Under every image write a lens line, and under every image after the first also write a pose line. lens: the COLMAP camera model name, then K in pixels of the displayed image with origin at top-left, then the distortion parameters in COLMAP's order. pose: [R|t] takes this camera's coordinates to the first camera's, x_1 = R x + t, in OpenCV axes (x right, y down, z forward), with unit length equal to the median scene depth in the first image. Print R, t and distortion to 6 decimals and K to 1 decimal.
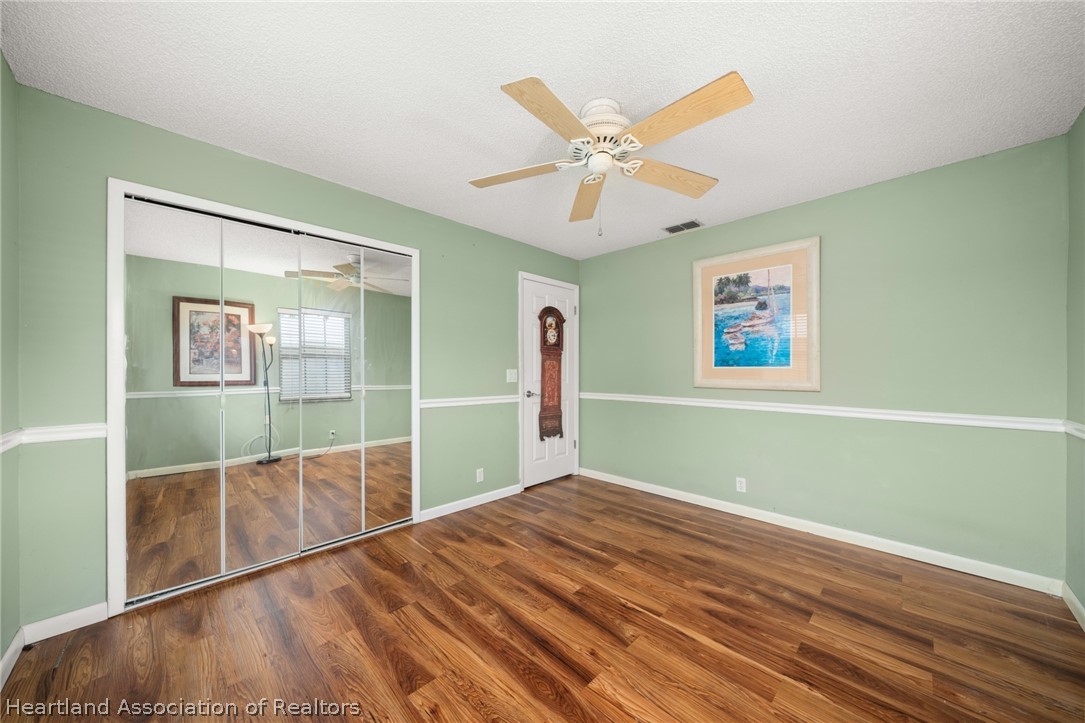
lens RADIAL K [[372.2, 0, 536.1], [0, 372.2, 366.1], [0, 0, 1]] dist [-0.002804, -0.000146]
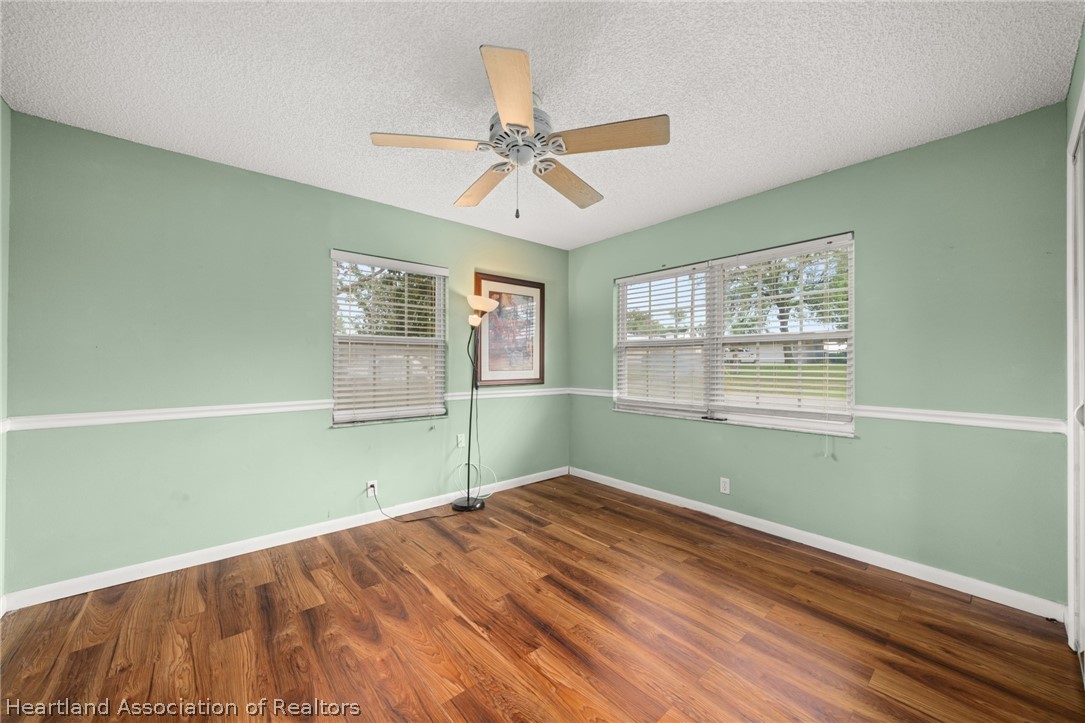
lens RADIAL K [[405.5, 0, 534.1], [0, 405.5, 362.4], [0, 0, 1]] dist [0.000383, 0.000005]
pose [[-0.996894, -0.003869, 0.078662, 0.052302], [-0.004844, 0.999914, -0.012217, 0.017791], [-0.078608, -0.012560, -0.996826, 1.990288]]
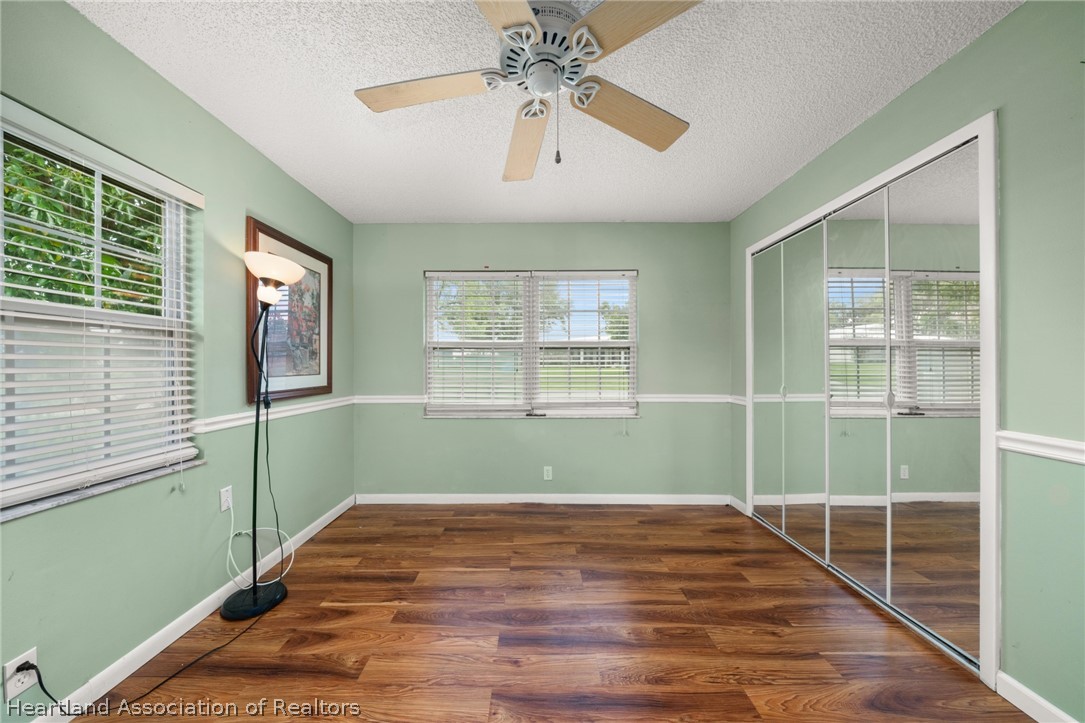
lens RADIAL K [[372.2, 0, 536.1], [0, 372.2, 366.1], [0, 0, 1]] dist [-0.002804, -0.000146]
pose [[-0.702658, -0.000315, -0.711528, 0.667768], [0.006747, 0.999952, -0.007106, 0.014847], [0.711496, -0.009794, -0.702622, 1.437480]]
